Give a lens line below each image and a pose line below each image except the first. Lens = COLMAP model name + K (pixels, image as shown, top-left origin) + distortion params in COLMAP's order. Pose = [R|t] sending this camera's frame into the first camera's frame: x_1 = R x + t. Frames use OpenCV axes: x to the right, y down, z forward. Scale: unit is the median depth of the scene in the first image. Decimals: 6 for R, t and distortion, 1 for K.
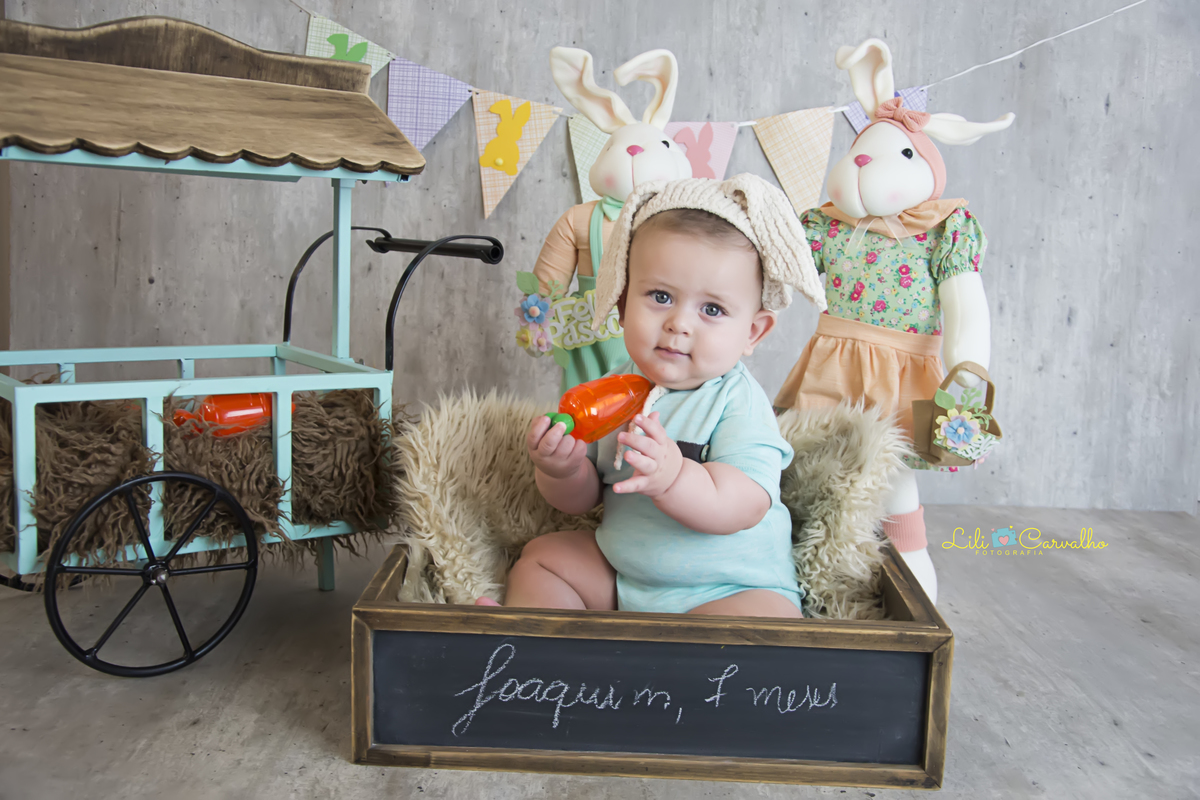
lens RADIAL K [[1371.9, 0, 607.2], [0, 1371.9, 420.8], [0, 0, 1]] dist [0.055102, 0.000000]
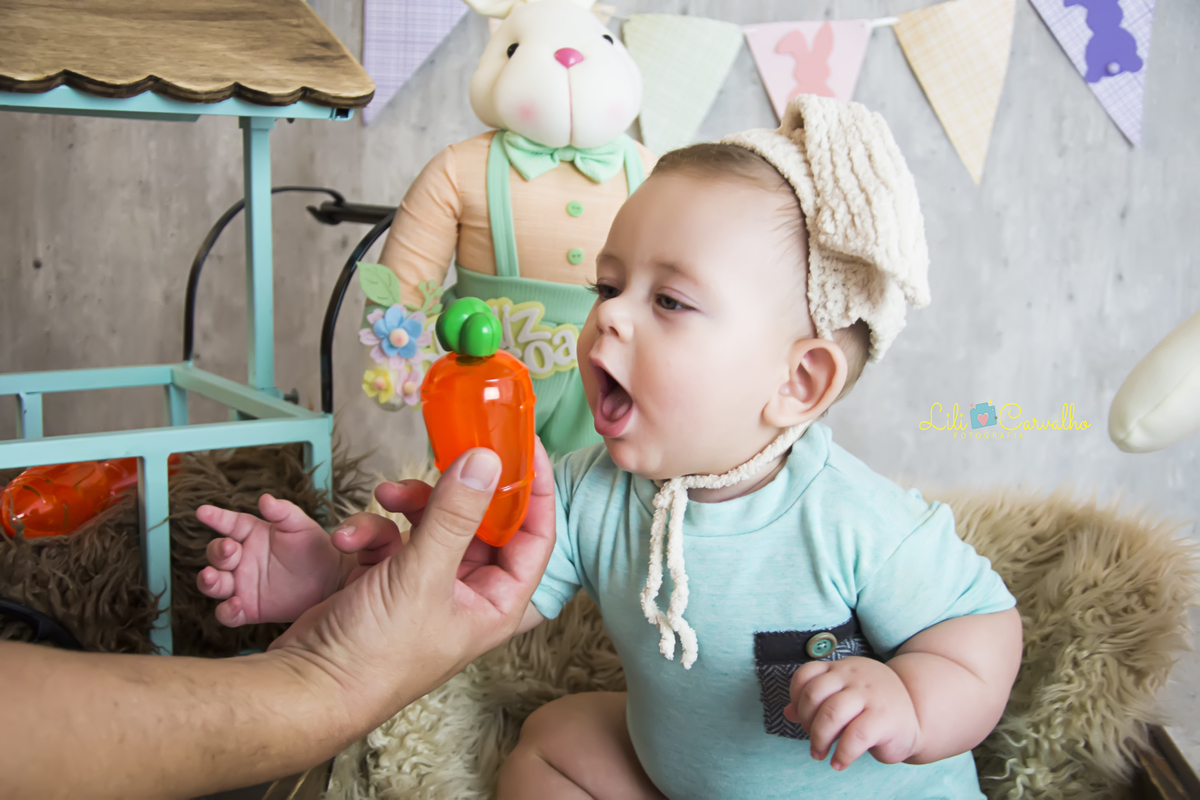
lens RADIAL K [[1544.7, 0, 596.9], [0, 1544.7, 410.7], [0, 0, 1]] dist [0.135848, 0.000000]
pose [[0.997589, -0.008399, -0.068889, 0.016078], [0.009575, 0.999814, 0.016756, -0.052574], [0.068735, -0.017375, 0.997484, 0.301882]]
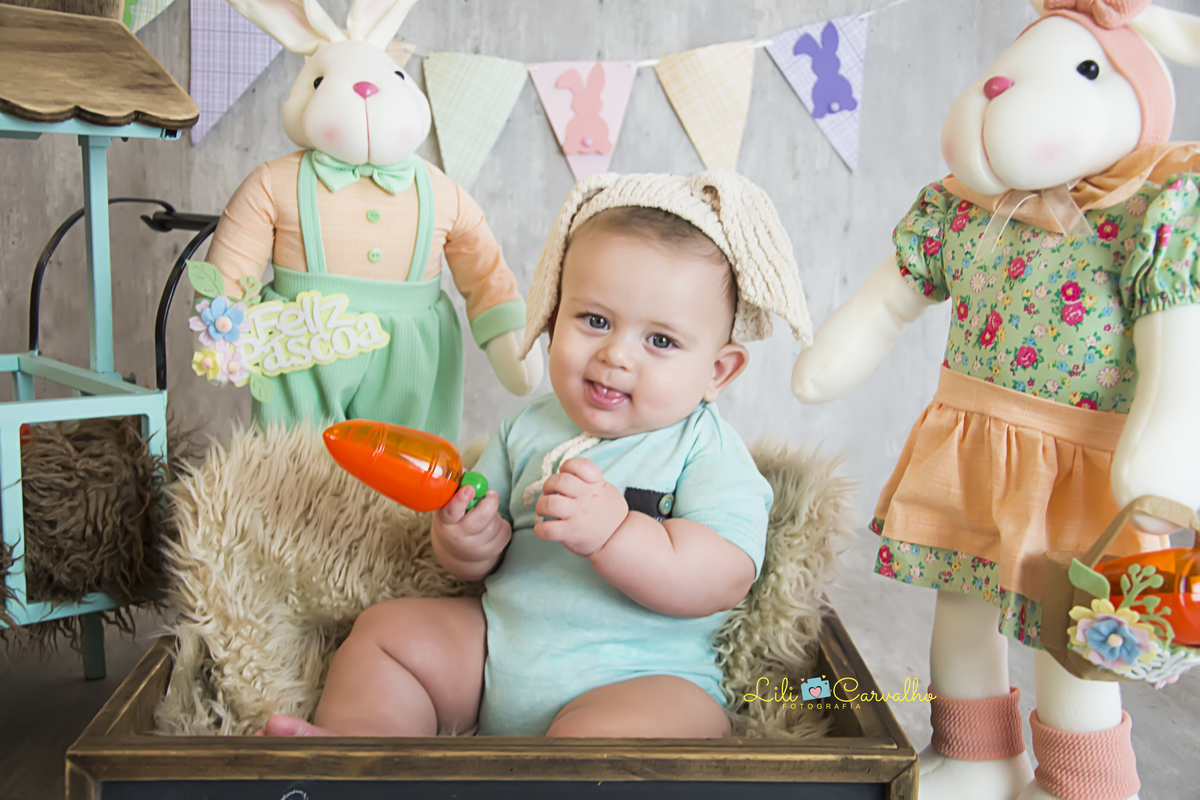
lens RADIAL K [[1475.9, 0, 602.1], [0, 1475.9, 420.4], [0, 0, 1]] dist [0.108049, 0.000000]
pose [[0.998675, -0.022791, 0.046136, 0.043932], [0.022110, 0.999640, 0.015230, -0.029851], [-0.046467, -0.014189, 0.998819, 0.187234]]
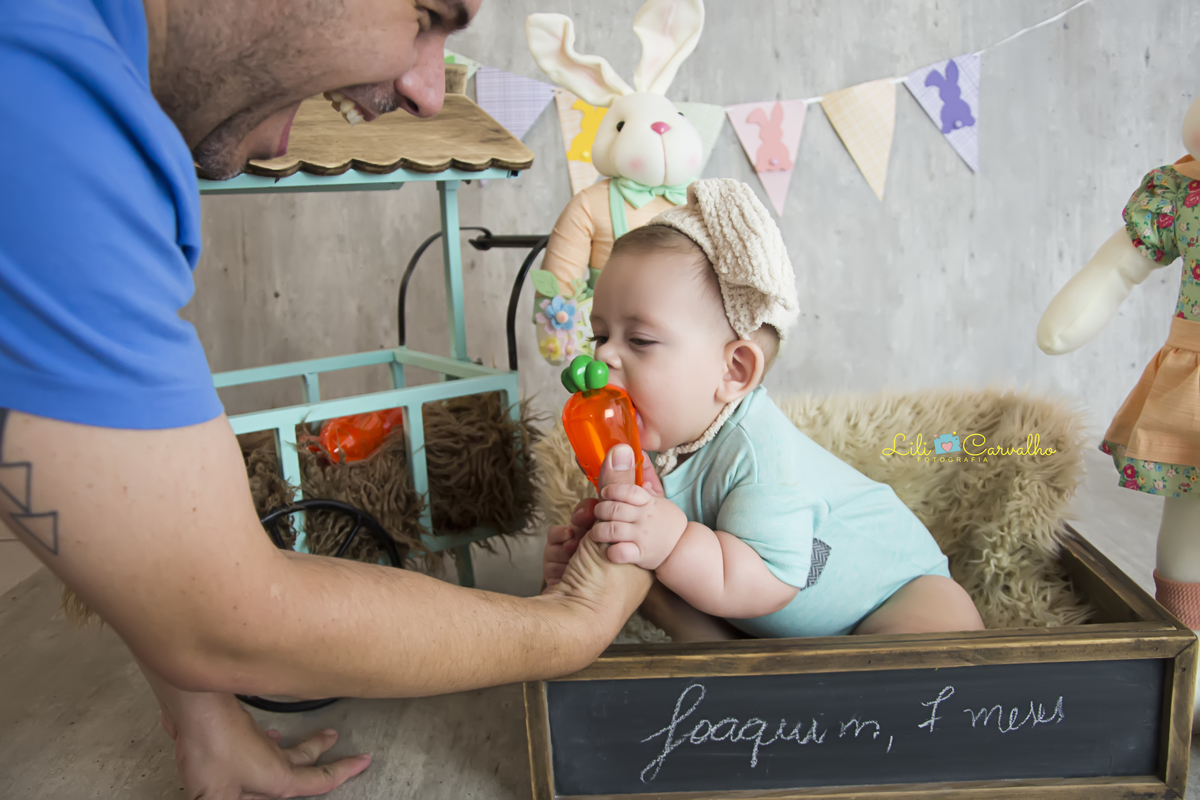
lens RADIAL K [[1034.2, 0, 602.2], [0, 1034.2, 410.3], [0, 0, 1]] dist [-0.083555, 0.088700]
pose [[0.996387, -0.079338, -0.030320, -0.081415], [0.080813, 0.995423, 0.051004, -0.044485], [0.026134, -0.053270, 0.998238, 0.278542]]
